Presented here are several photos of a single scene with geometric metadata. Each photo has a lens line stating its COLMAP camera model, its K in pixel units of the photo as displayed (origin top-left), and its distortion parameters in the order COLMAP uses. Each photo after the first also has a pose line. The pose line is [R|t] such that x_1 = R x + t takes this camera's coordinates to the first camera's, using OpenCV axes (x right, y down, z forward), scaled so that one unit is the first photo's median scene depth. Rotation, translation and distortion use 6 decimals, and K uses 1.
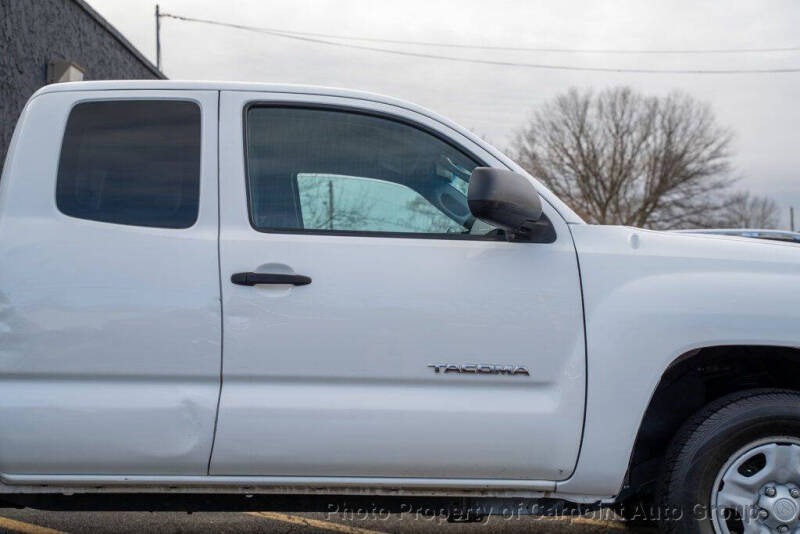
lens RADIAL K [[1109.6, 0, 404.6], [0, 1109.6, 270.7], [0, 0, 1]] dist [0.093372, 0.000000]
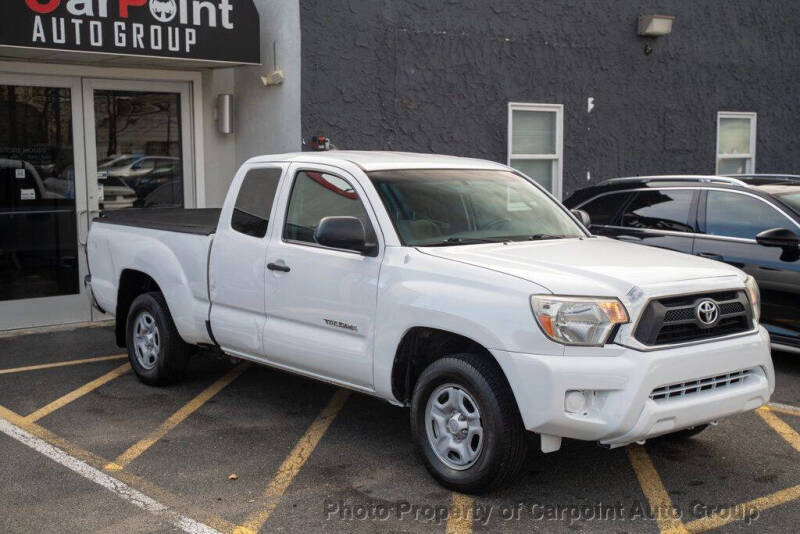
lens RADIAL K [[1109.6, 0, 402.5], [0, 1109.6, 261.8], [0, 0, 1]] dist [0.093372, 0.000000]
pose [[0.627203, 0.068817, -0.775809, 1.497395], [0.040954, 0.991797, 0.121085, -0.224732], [0.777778, -0.107718, 0.619240, -0.051432]]
